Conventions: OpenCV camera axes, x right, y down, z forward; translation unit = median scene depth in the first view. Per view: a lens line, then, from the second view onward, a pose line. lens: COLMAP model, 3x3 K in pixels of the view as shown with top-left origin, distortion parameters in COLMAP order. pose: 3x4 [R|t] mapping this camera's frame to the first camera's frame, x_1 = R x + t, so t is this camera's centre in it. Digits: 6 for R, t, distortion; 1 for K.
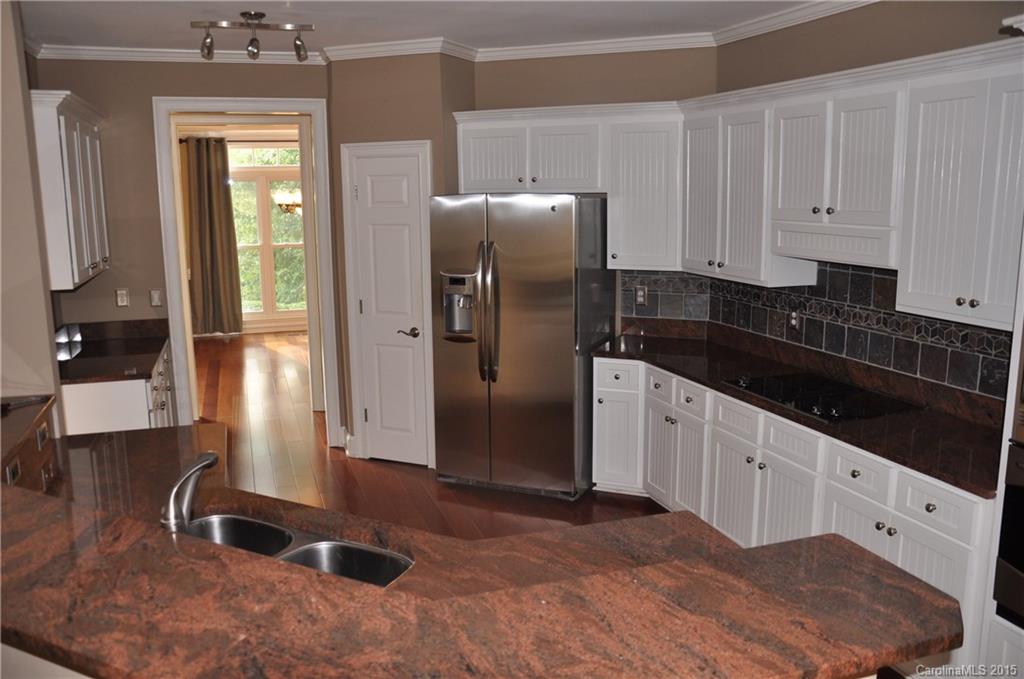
lens RADIAL K [[830.3, 0, 512.0], [0, 830.3, 339.5], [0, 0, 1]] dist [-0.126257, 0.129008]
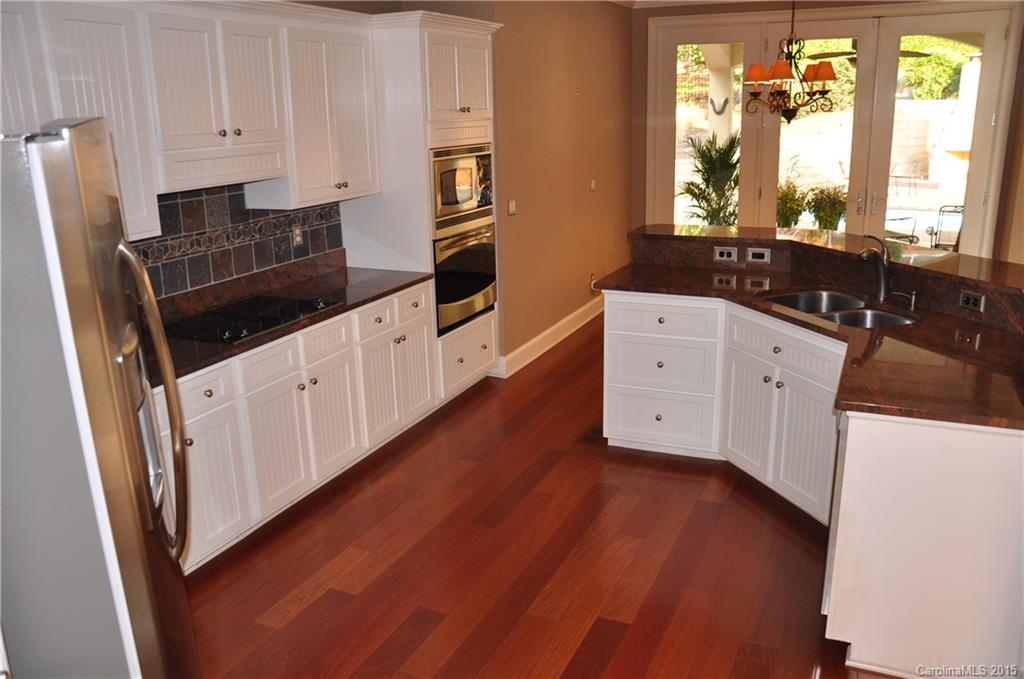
lens RADIAL K [[830.3, 0, 512.0], [0, 830.3, 339.5], [0, 0, 1]] dist [-0.126257, 0.129008]
pose [[-0.726412, -0.159300, 0.668543, -0.479559], [0.154533, 0.909996, 0.384742, -0.217332], [-0.669661, 0.382793, -0.636415, 1.265223]]
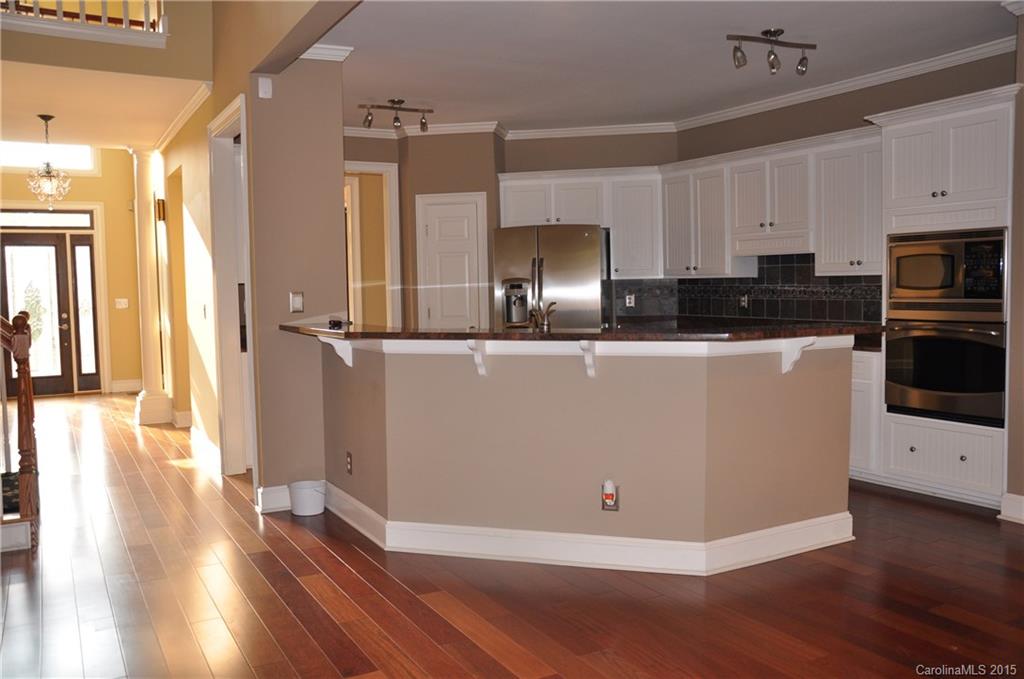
lens RADIAL K [[862.7, 0, 512.0], [0, 862.7, 339.5], [0, 0, 1]] dist [-0.061795, 0.002732]
pose [[0.983487, -0.019130, 0.179965, -0.392205], [0.040329, 0.992560, -0.114883, 0.221229], [-0.176429, 0.120244, 0.976941, -0.521181]]
